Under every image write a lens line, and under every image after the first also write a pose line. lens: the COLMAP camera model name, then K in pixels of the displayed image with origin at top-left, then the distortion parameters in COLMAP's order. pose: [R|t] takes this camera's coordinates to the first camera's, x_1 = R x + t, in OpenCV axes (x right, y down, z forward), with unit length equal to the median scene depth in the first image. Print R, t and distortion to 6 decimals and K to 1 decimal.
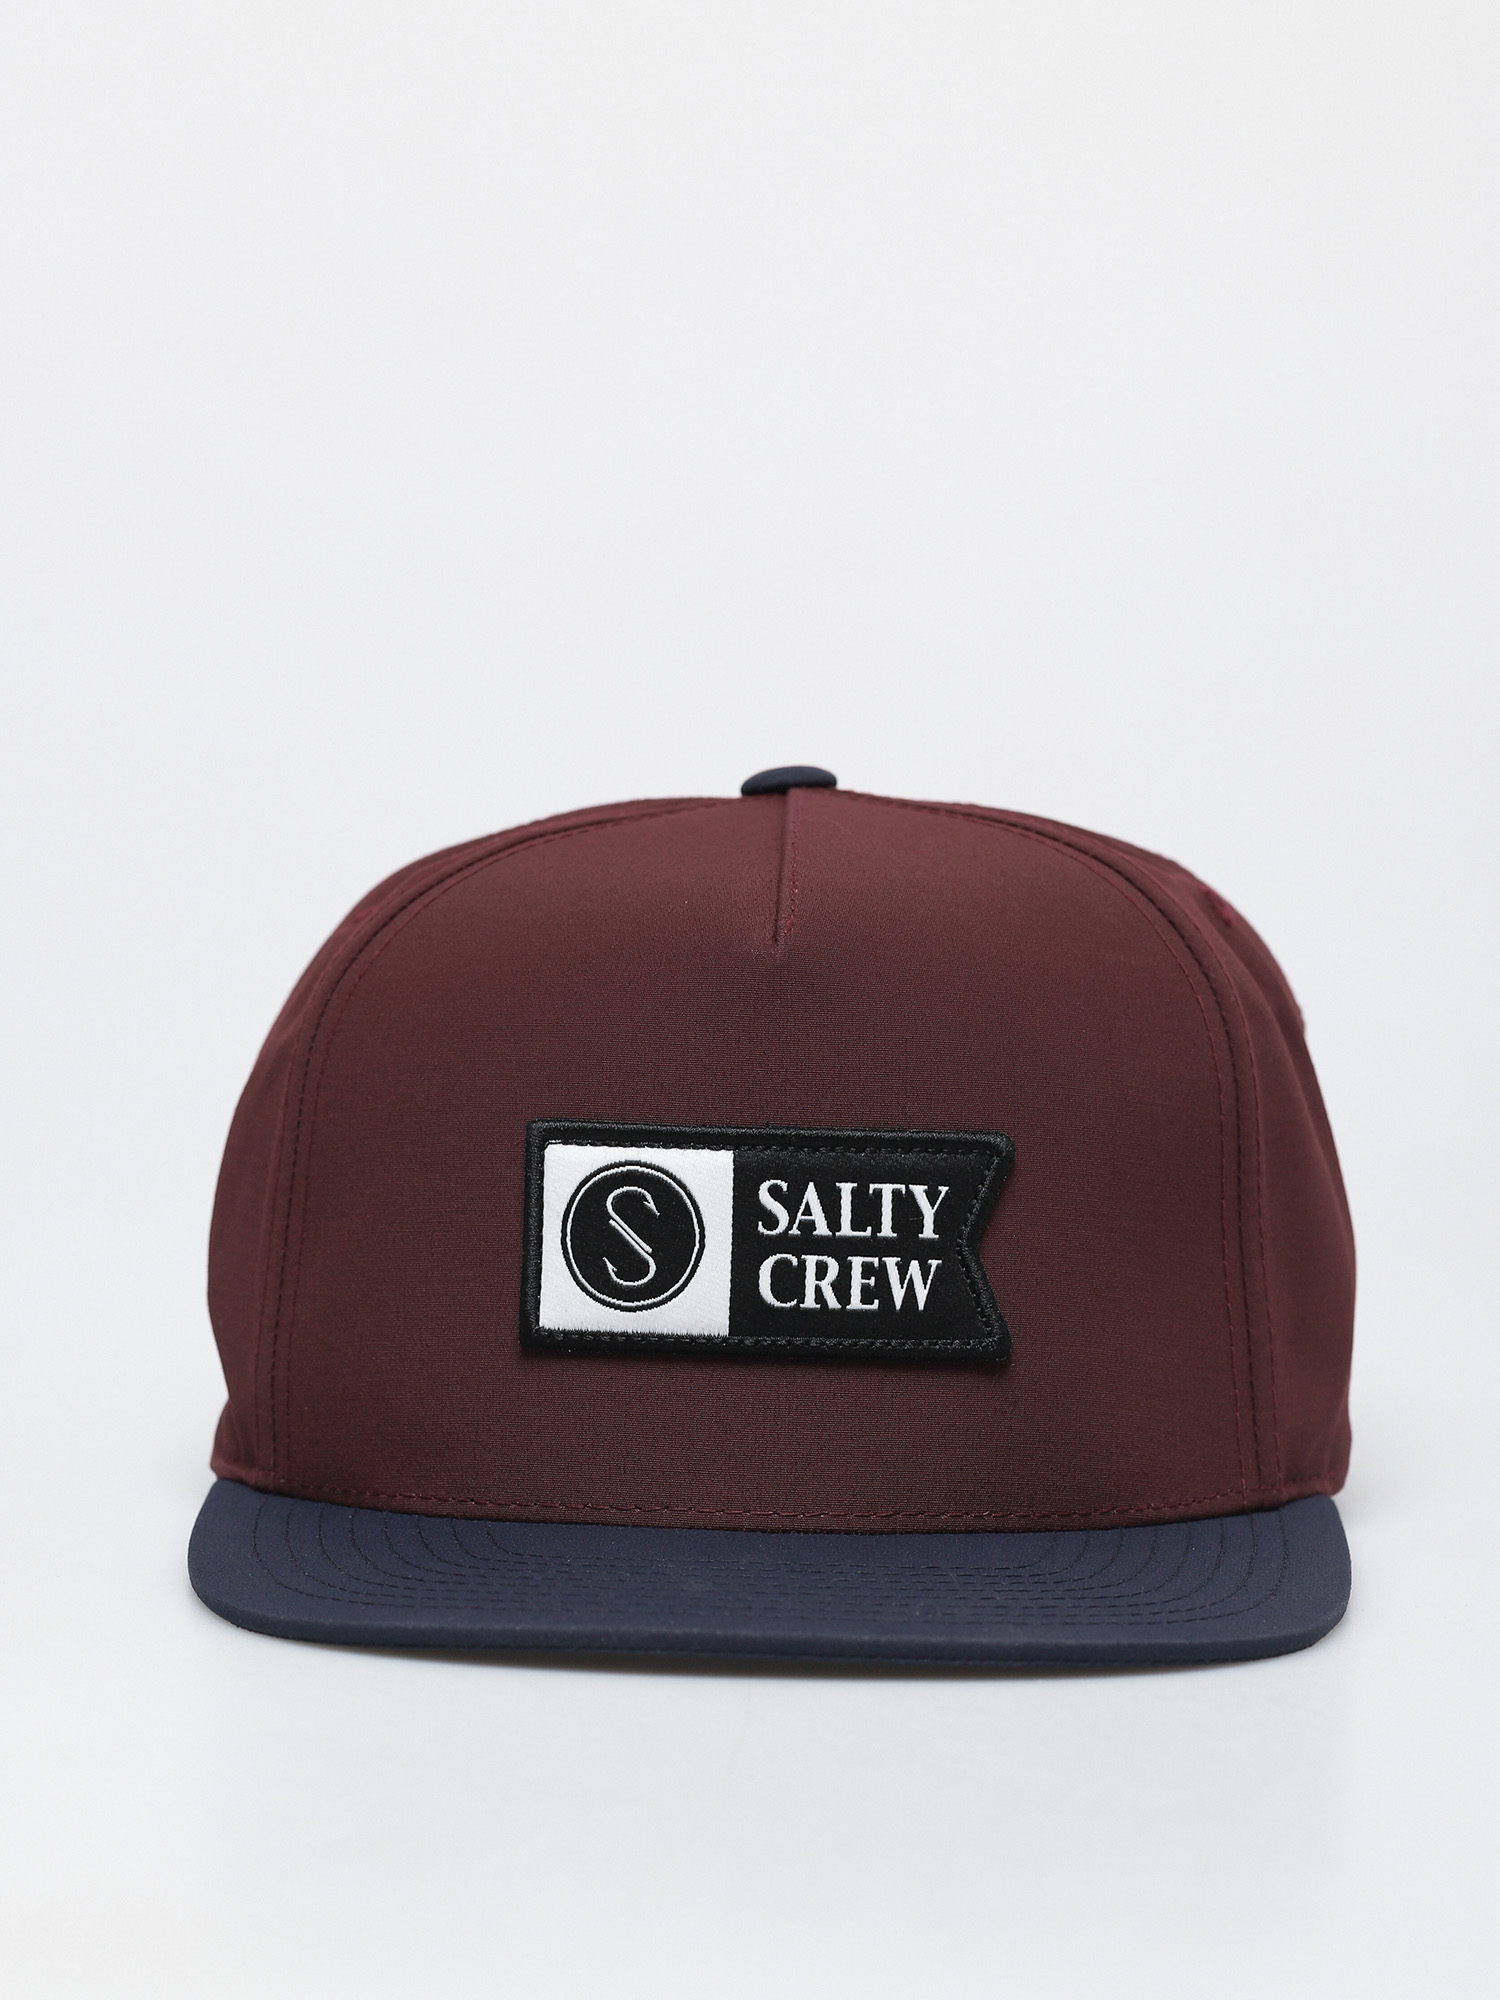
lens RADIAL K [[5658.5, 0, 750.0], [0, 5658.5, 1000.0], [0, 0, 1]] dist [-2.231798, 0.120389]
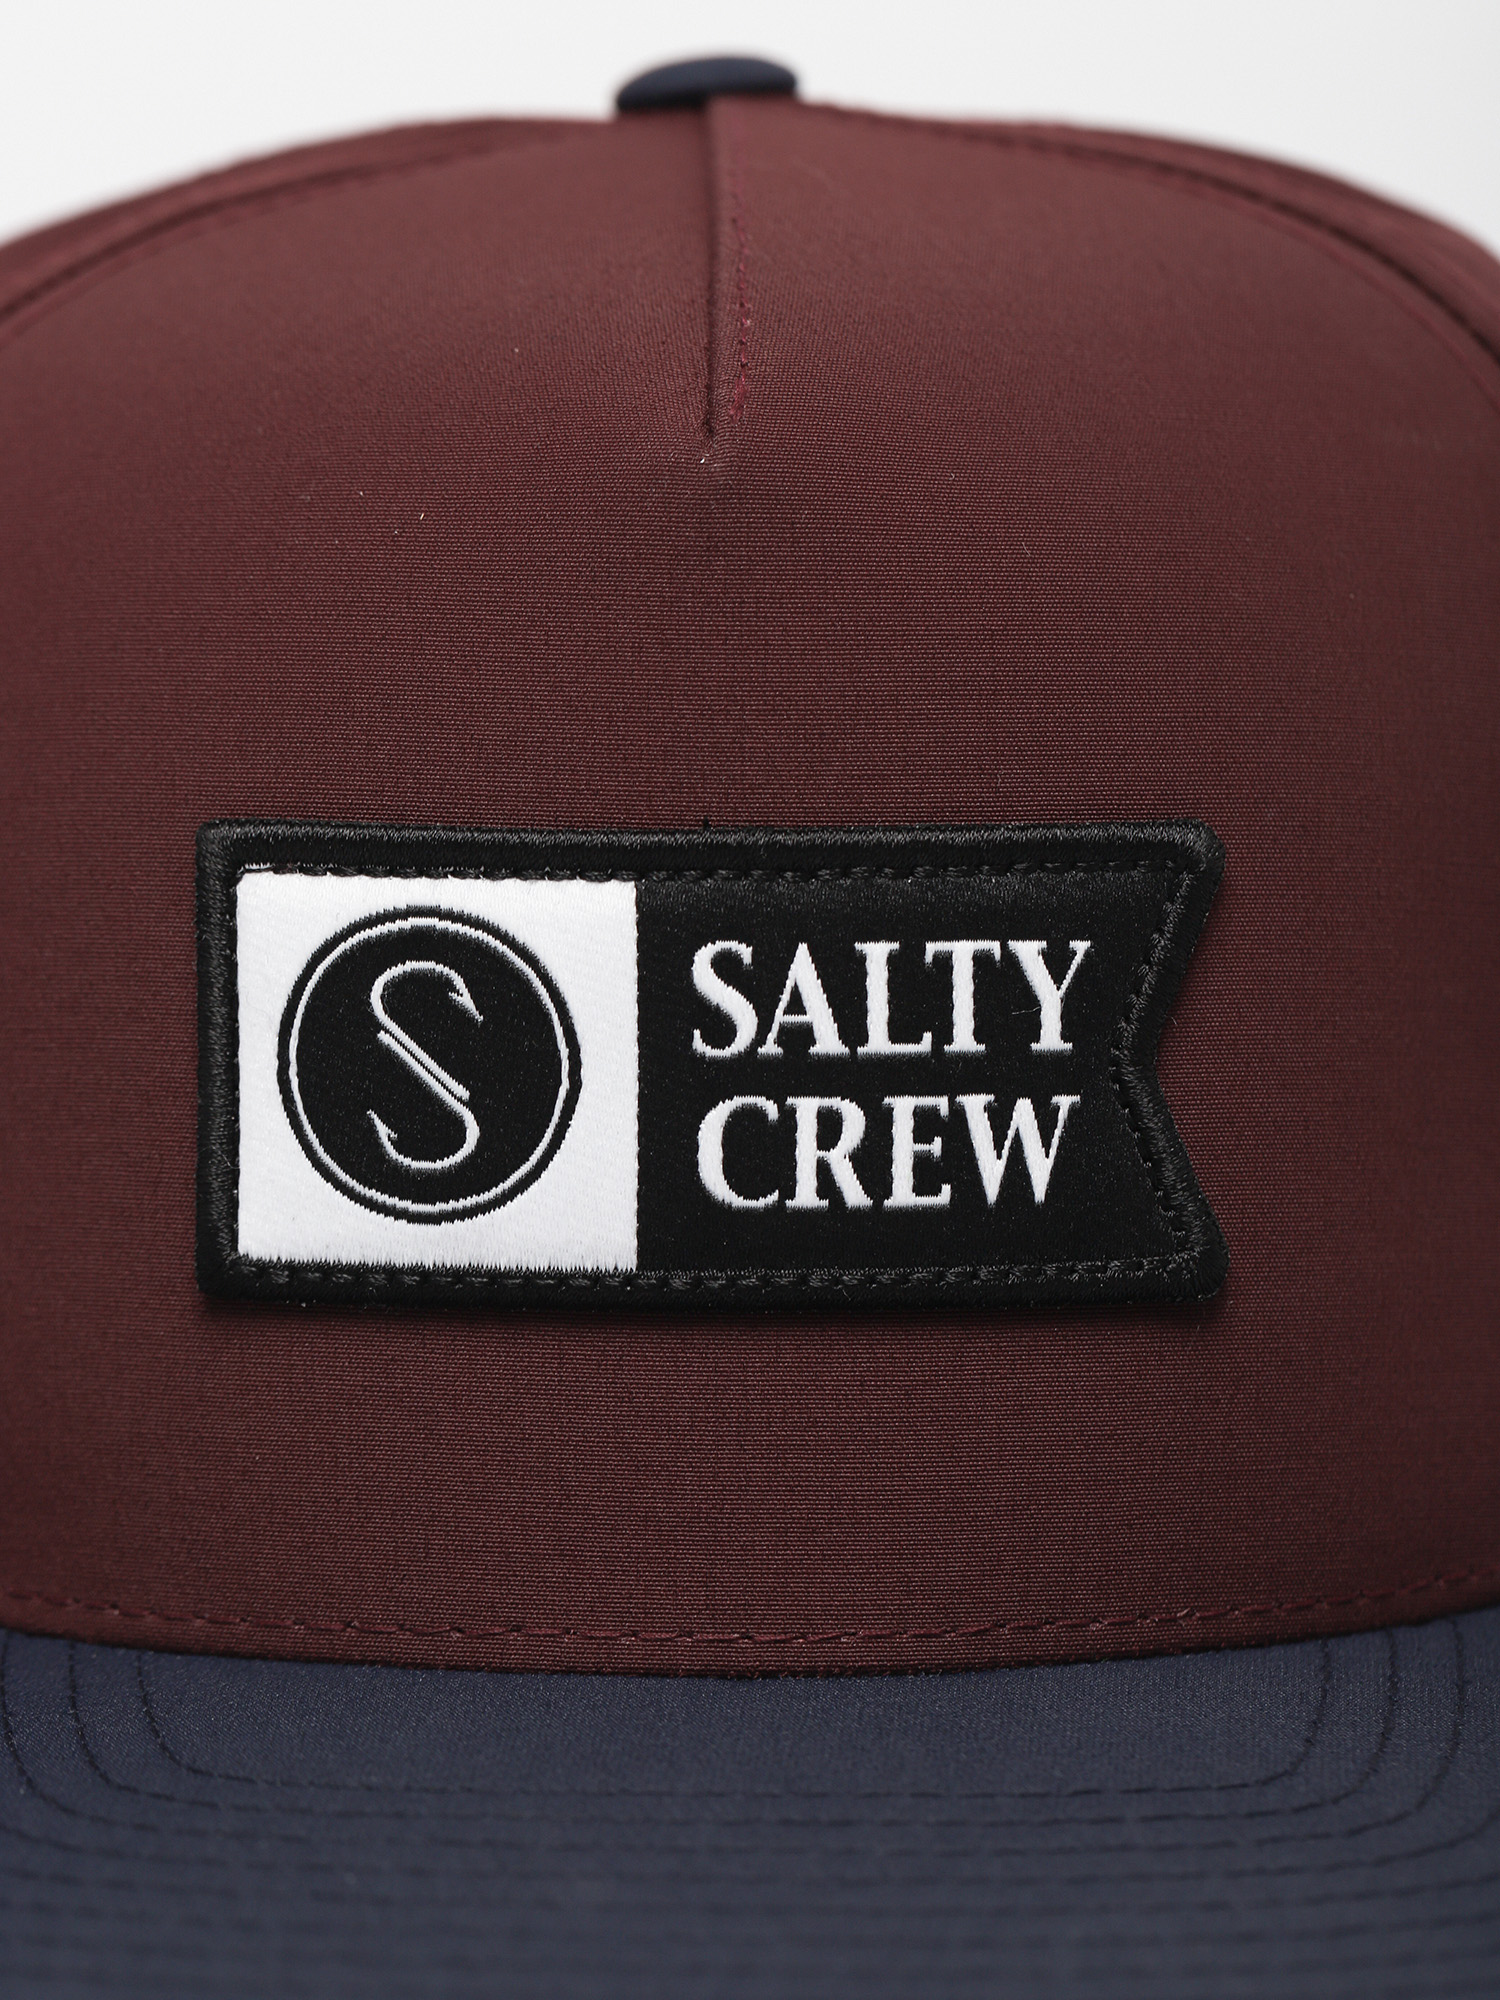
lens RADIAL K [[5667.4, 0, 750.0], [0, 5667.4, 1000.0], [0, 0, 1]] dist [-0.332367, 1.184857]
pose [[0.998776, -0.033071, 0.036774, -0.011097], [0.027898, 0.990693, 0.133229, -0.026272], [-0.040838, -0.132040, 0.990403, 0.527226]]
